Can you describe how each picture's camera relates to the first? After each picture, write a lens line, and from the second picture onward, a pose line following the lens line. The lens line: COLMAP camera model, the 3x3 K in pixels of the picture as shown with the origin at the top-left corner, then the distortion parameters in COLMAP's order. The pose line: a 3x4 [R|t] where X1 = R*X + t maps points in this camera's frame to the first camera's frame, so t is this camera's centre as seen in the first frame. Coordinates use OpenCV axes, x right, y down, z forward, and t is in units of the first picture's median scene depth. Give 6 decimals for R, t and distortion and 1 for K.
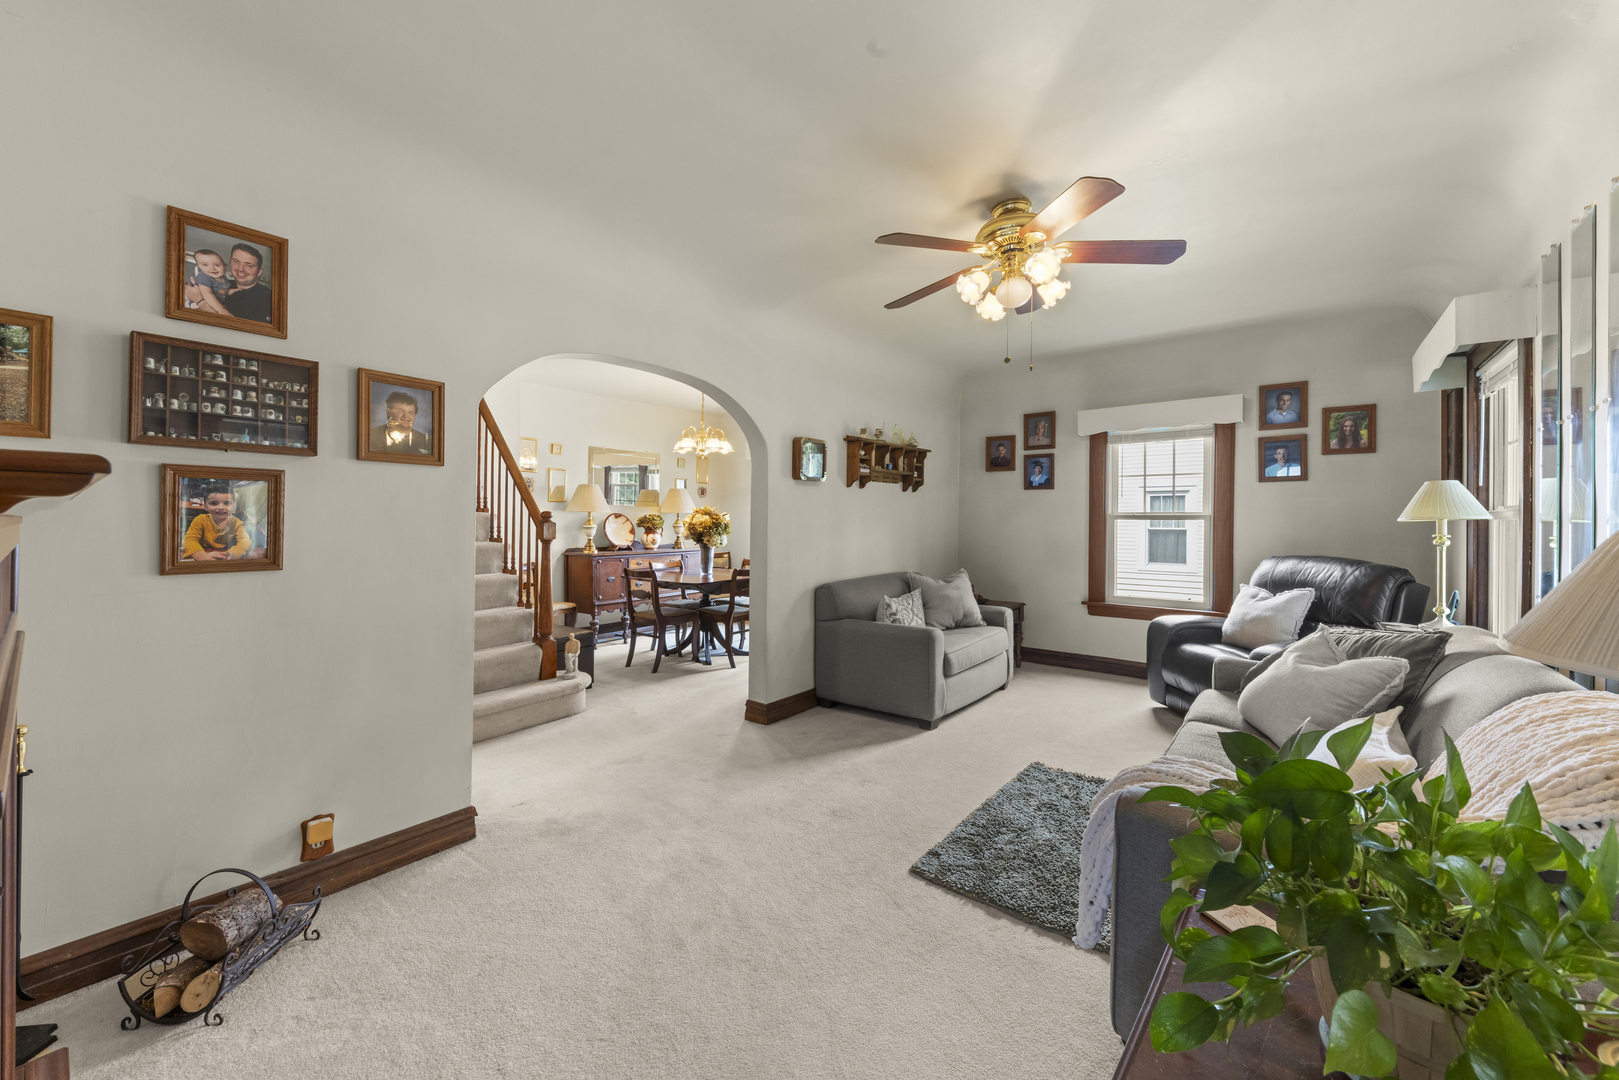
lens RADIAL K [[599.7, 0, 809.5], [0, 599.7, 540.0], [0, 0, 1]] dist [-0.000155, -0.000002]
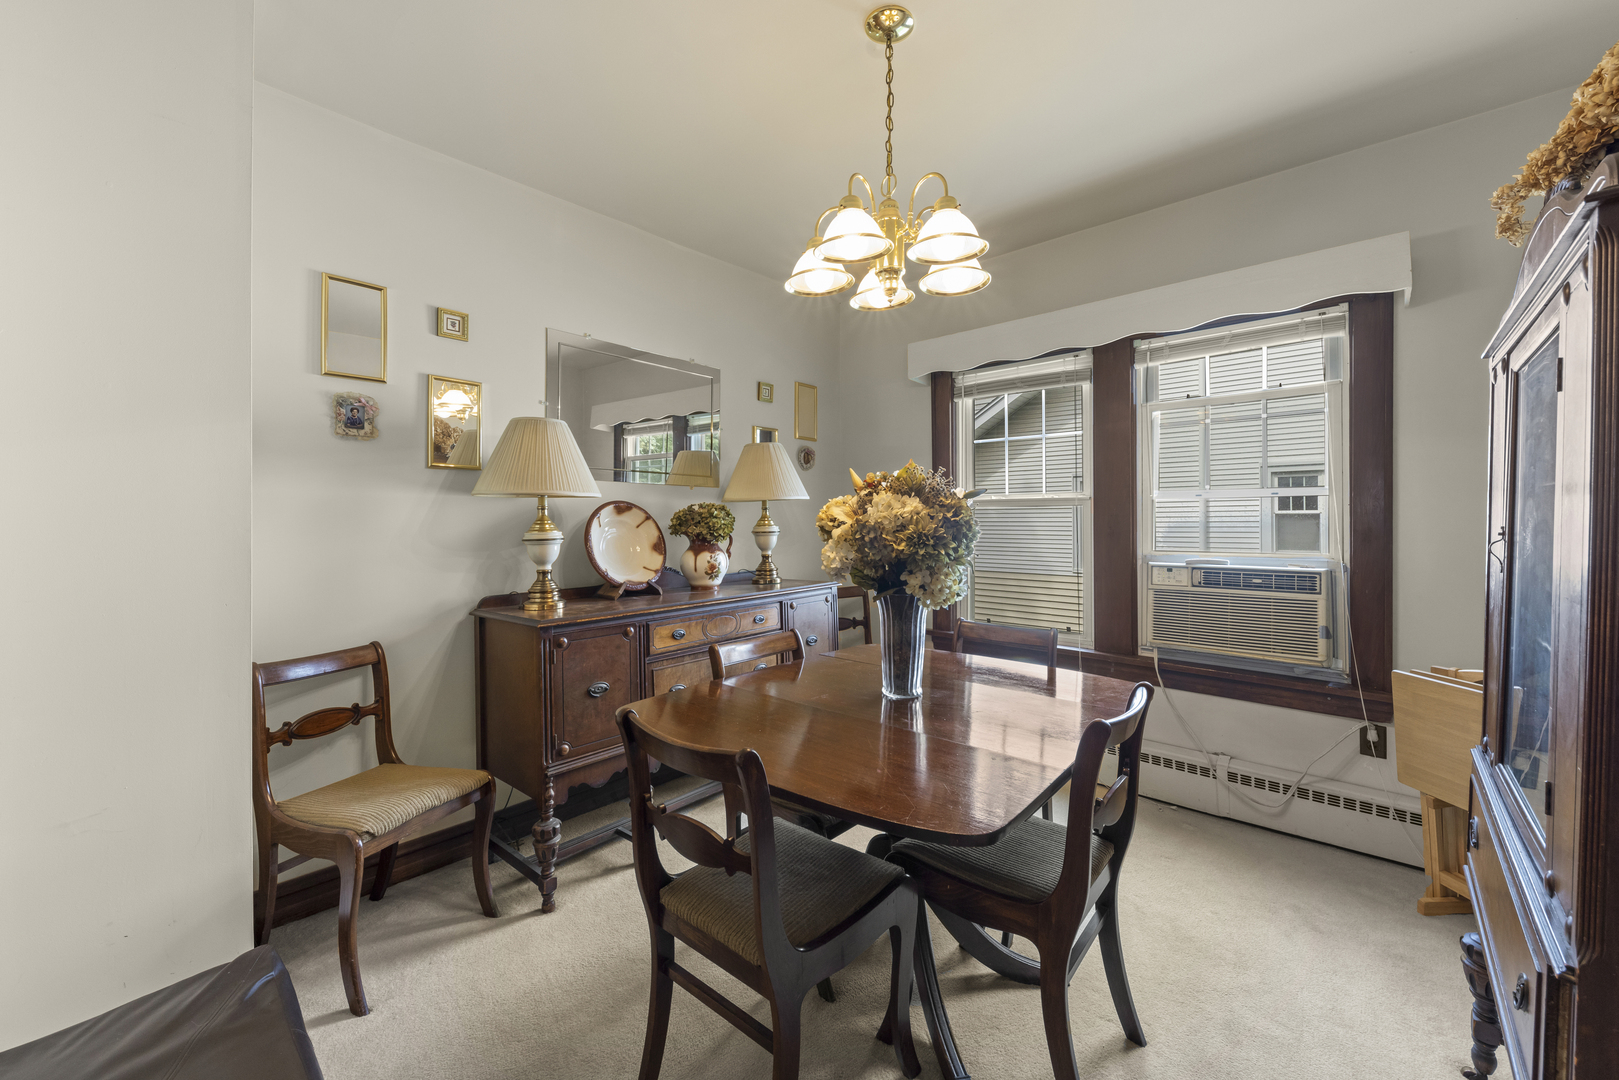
lens RADIAL K [[637.0, 0, 809.5], [0, 637.0, 540.0], [0, 0, 1]] dist [-0.000025, -0.000004]
pose [[0.997788, -0.009760, -0.065754, -0.167690], [0.009783, 0.999952, 0.000026, -0.017378], [0.065751, -0.000669, 0.997836, 0.583152]]
